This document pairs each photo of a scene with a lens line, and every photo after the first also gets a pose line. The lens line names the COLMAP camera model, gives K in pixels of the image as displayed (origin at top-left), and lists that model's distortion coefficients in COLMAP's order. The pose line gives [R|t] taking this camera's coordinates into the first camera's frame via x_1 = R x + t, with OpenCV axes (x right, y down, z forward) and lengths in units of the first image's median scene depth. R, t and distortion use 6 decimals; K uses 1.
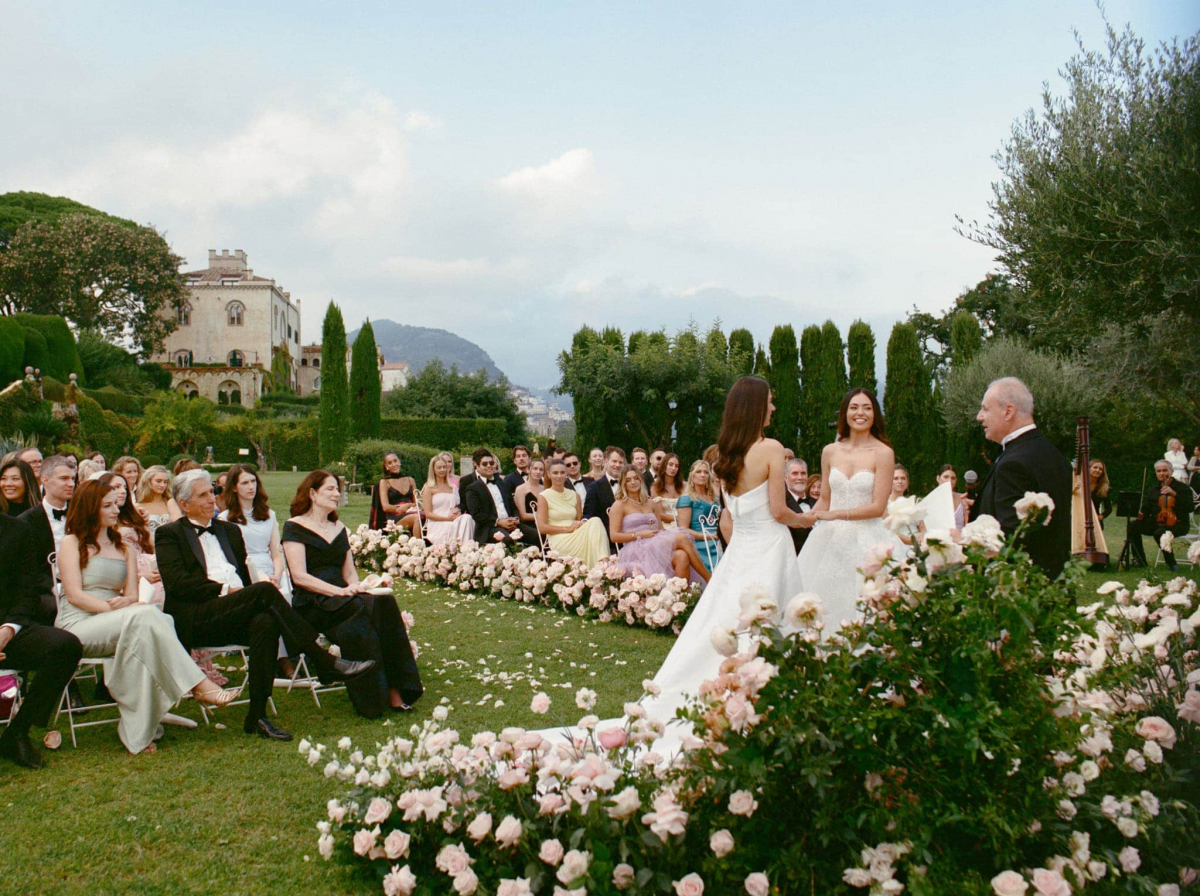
lens RADIAL K [[1181.3, 0, 600.0], [0, 1181.3, 448.0], [0, 0, 1]] dist [-0.017125, -0.008891]
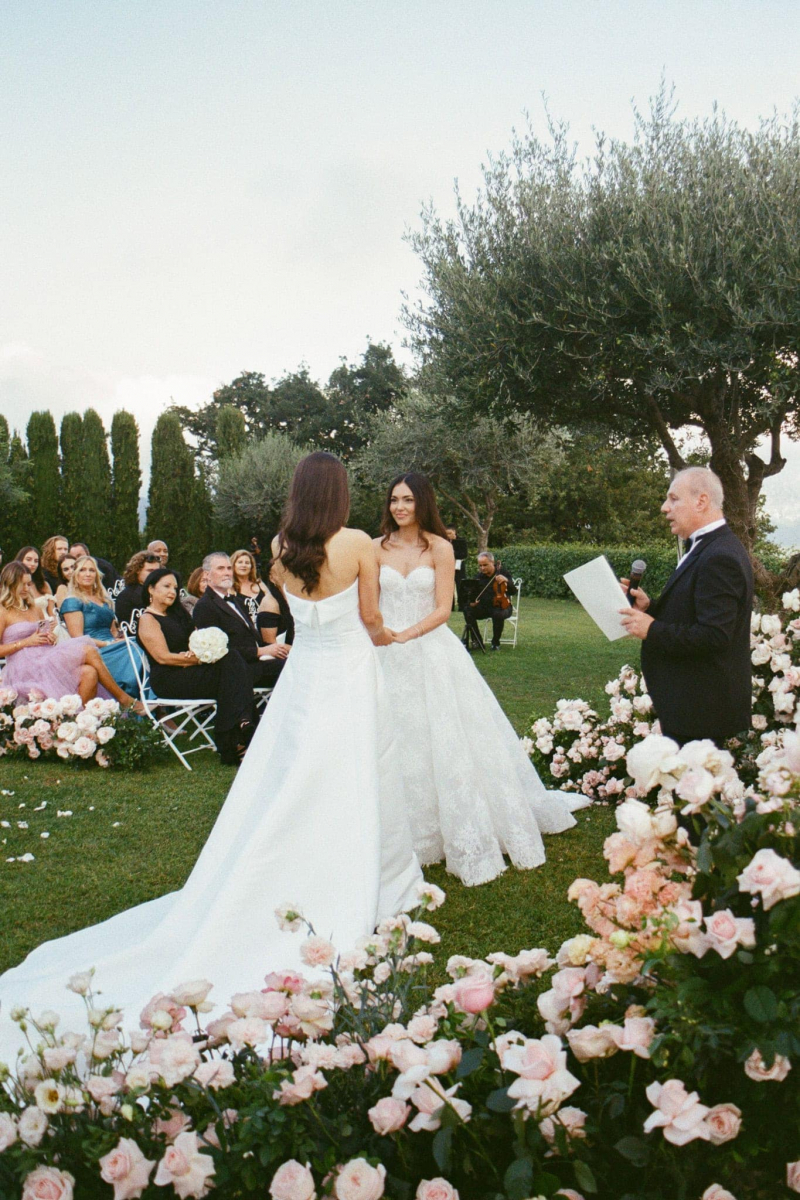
lens RADIAL K [[1069.5, 0, 300.5], [0, 1069.5, 557.9], [0, 0, 1]] dist [-0.075969, -0.007926]
pose [[0.860372, -0.017259, 0.509374, -0.171670], [0.007145, 0.999737, 0.021805, -0.004257], [-0.509616, -0.015120, 0.860269, 0.248817]]
